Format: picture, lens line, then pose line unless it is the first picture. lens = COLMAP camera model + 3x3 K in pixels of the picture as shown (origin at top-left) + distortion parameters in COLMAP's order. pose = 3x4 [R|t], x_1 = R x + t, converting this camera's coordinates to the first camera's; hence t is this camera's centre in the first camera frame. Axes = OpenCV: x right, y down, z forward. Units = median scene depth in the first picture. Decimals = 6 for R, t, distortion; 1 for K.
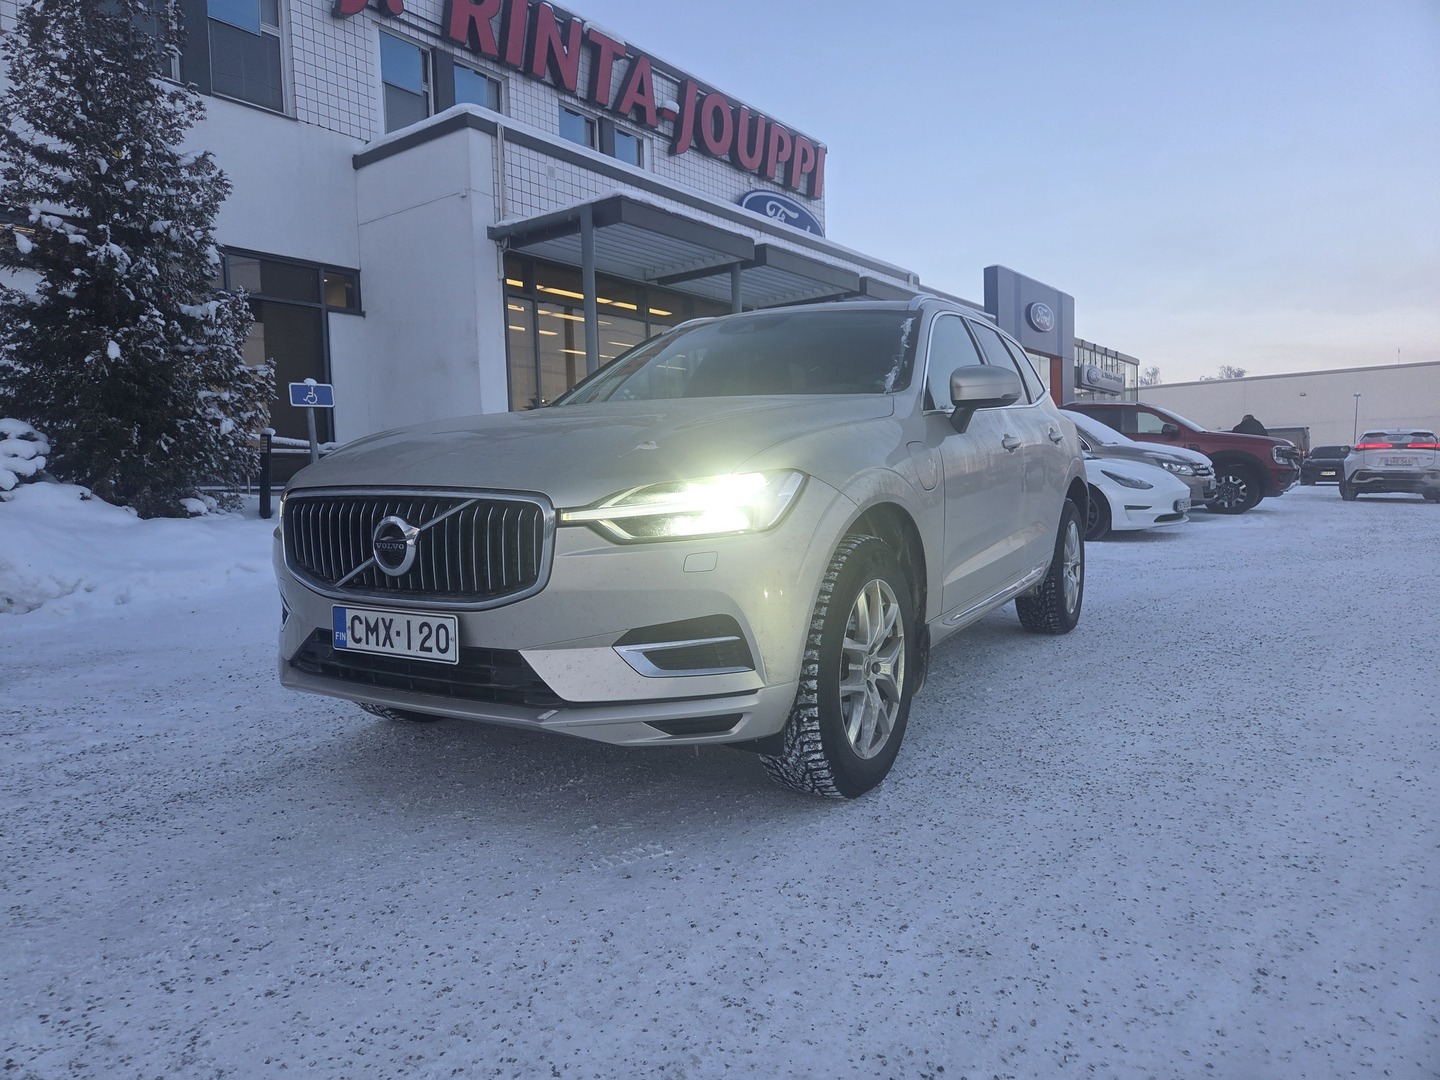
lens RADIAL K [[963.2, 0, 711.2], [0, 963.2, 531.3], [0, 0, 1]] dist [0.059583, -0.046111]
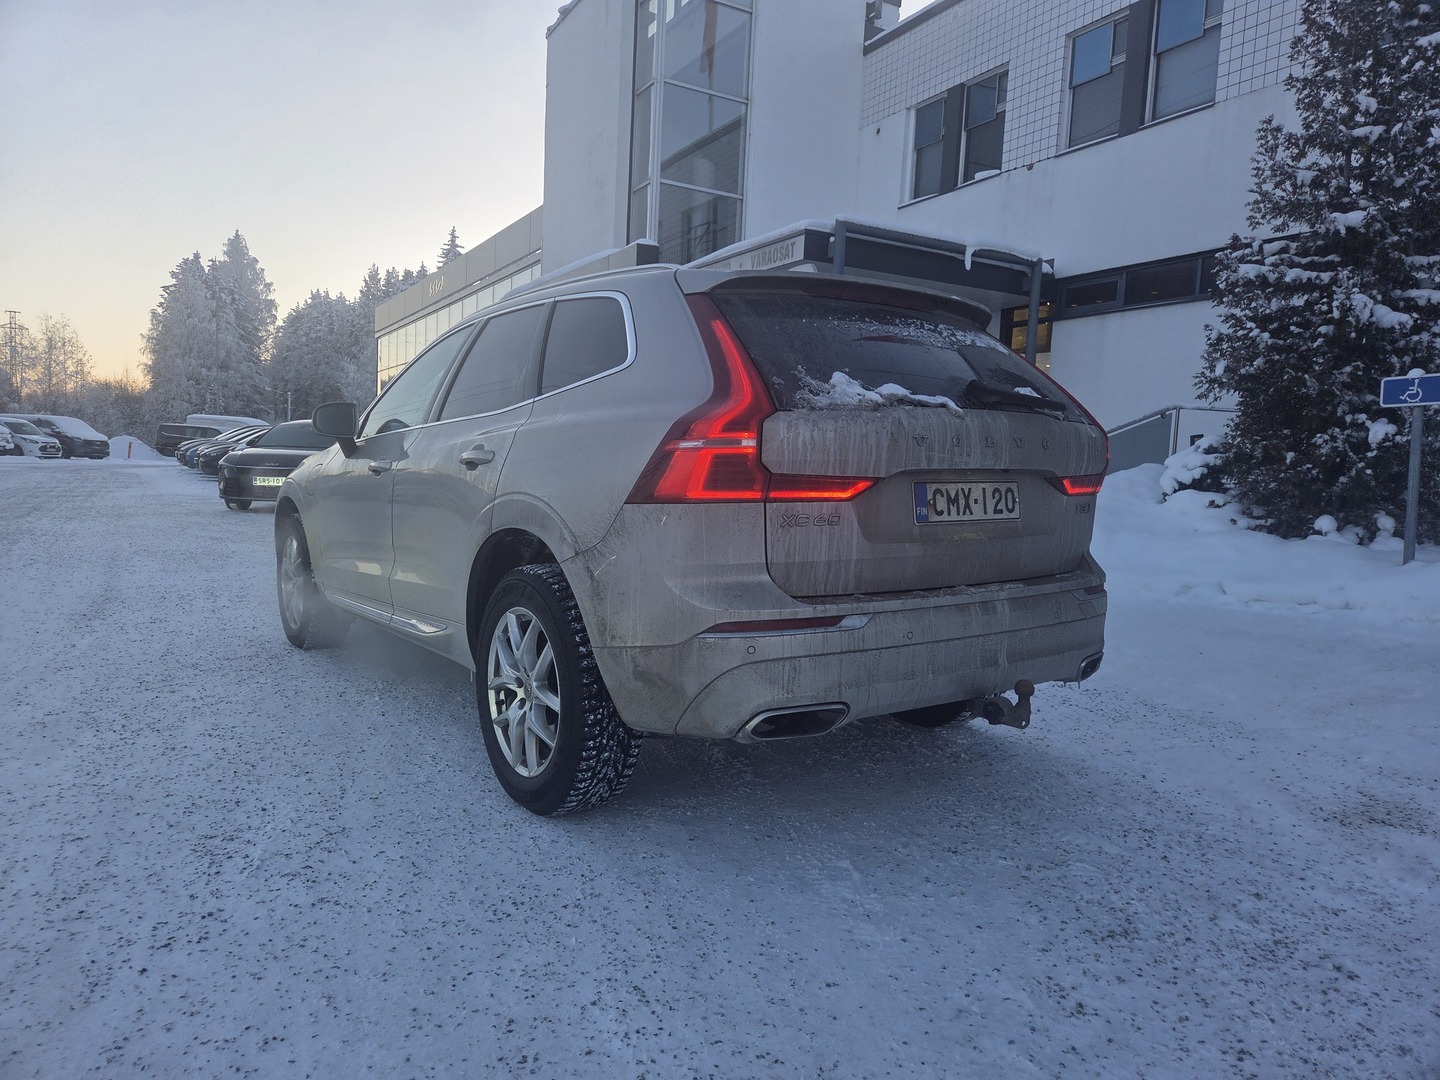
lens RADIAL K [[963.2, 0, 713.0], [0, 963.2, 544.0], [0, 0, 1]] dist [0.059583, -0.046111]
pose [[-0.404887, 0.086964, -0.910222, 1.442097], [-0.075094, 0.988942, 0.127888, -0.220630], [0.911278, 0.120132, -0.393879, 2.294358]]
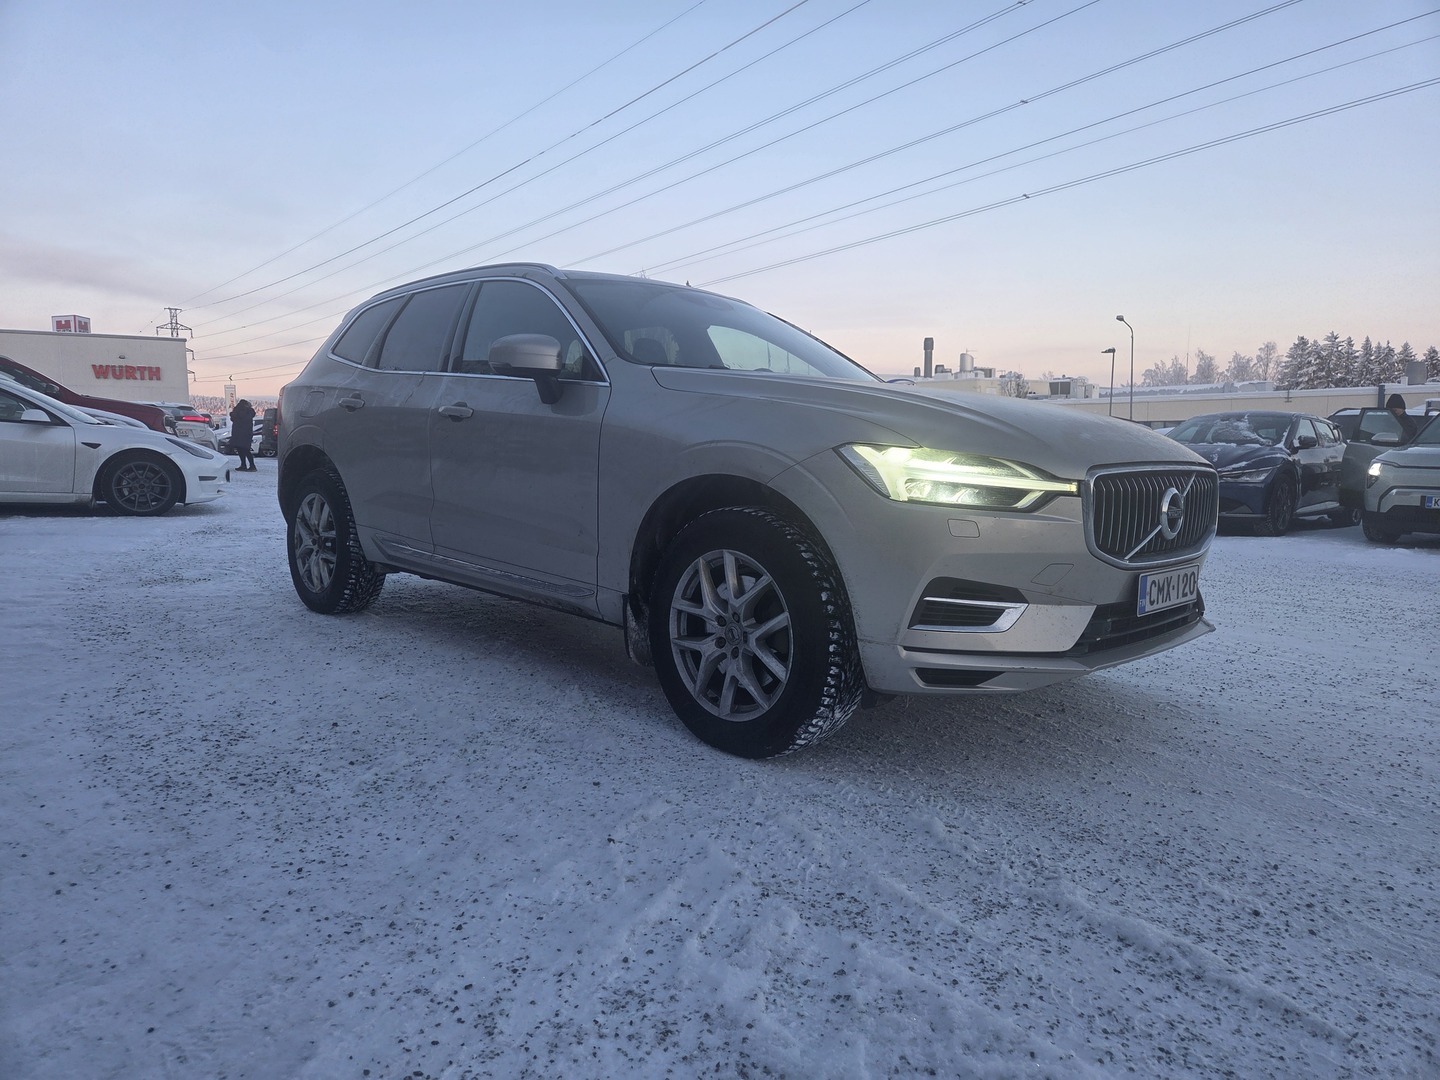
lens RADIAL K [[963.2, 0, 714.4], [0, 963.2, 532.7], [0, 0, 1]] dist [0.059583, -0.046111]
pose [[0.250900, -0.076871, 0.964956, -1.301688], [0.043173, 0.996739, 0.068177, -0.053271], [-0.967050, 0.024555, 0.253400, 1.008704]]
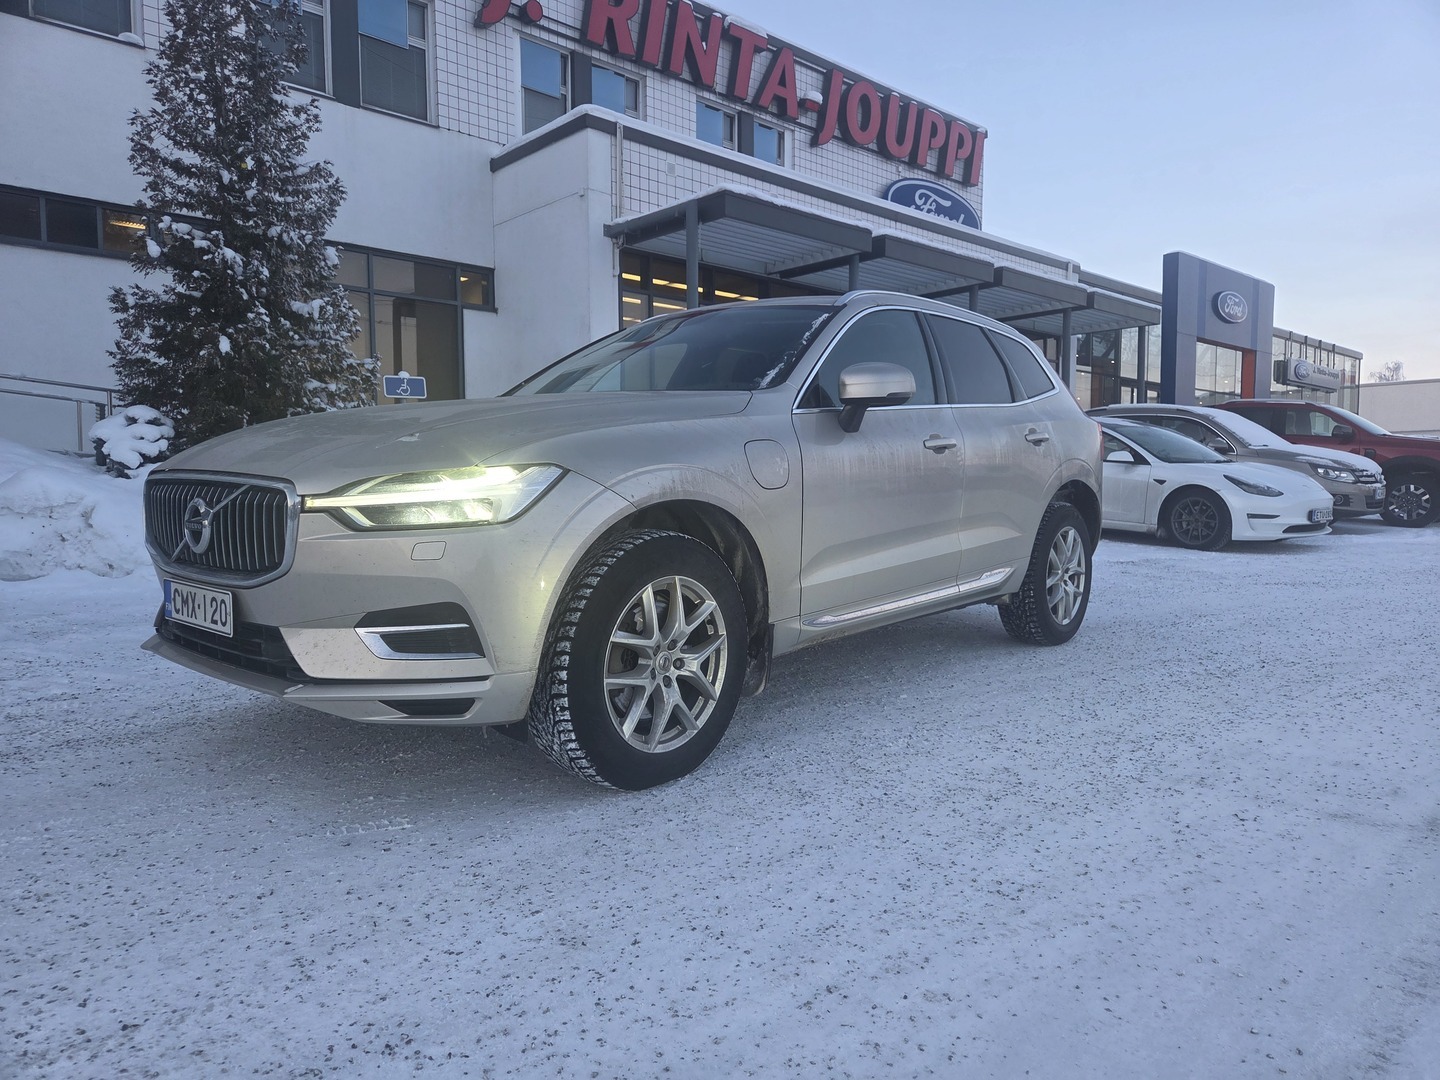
lens RADIAL K [[963.2, 0, 727.5], [0, 963.2, 540.9], [0, 0, 1]] dist [0.059583, -0.046111]
pose [[0.984287, 0.035759, -0.172919, 0.364923], [-0.032998, 0.999278, 0.018819, -0.006746], [0.173468, -0.012818, 0.984756, 0.020144]]
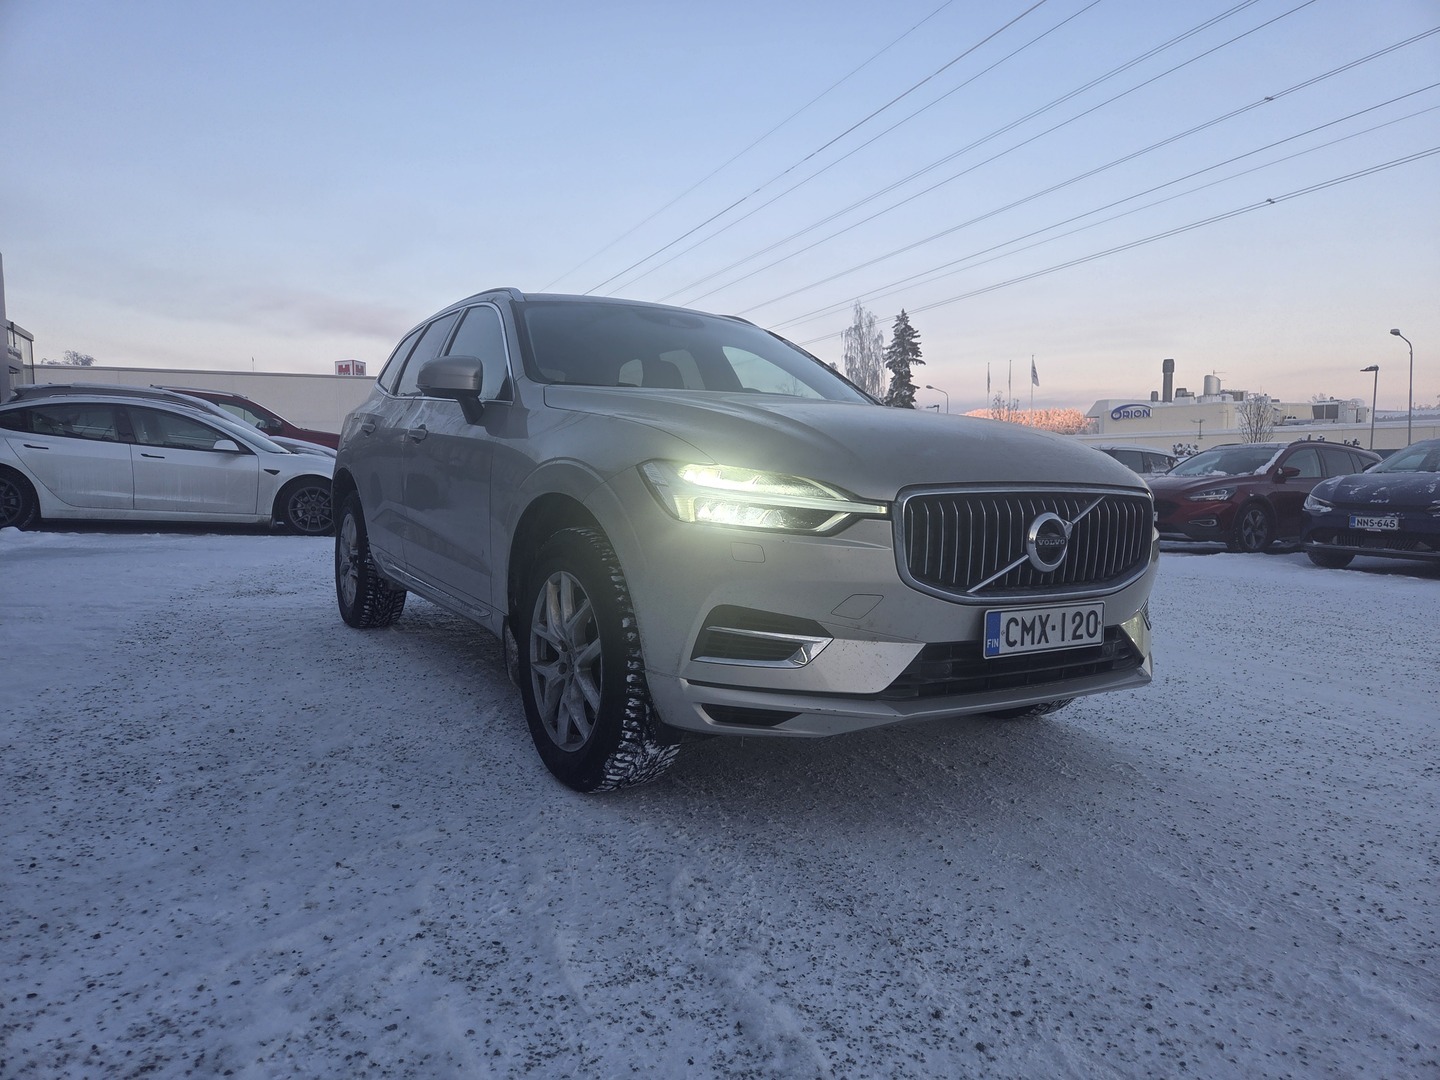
lens RADIAL K [[963.2, 0, 724.5], [0, 963.2, 540.8], [0, 0, 1]] dist [0.059583, -0.046111]
pose [[0.456097, -0.048961, 0.888582, -1.125747], [0.035200, 0.998697, 0.036961, -0.028948], [-0.889234, 0.014420, 0.457226, 0.685103]]
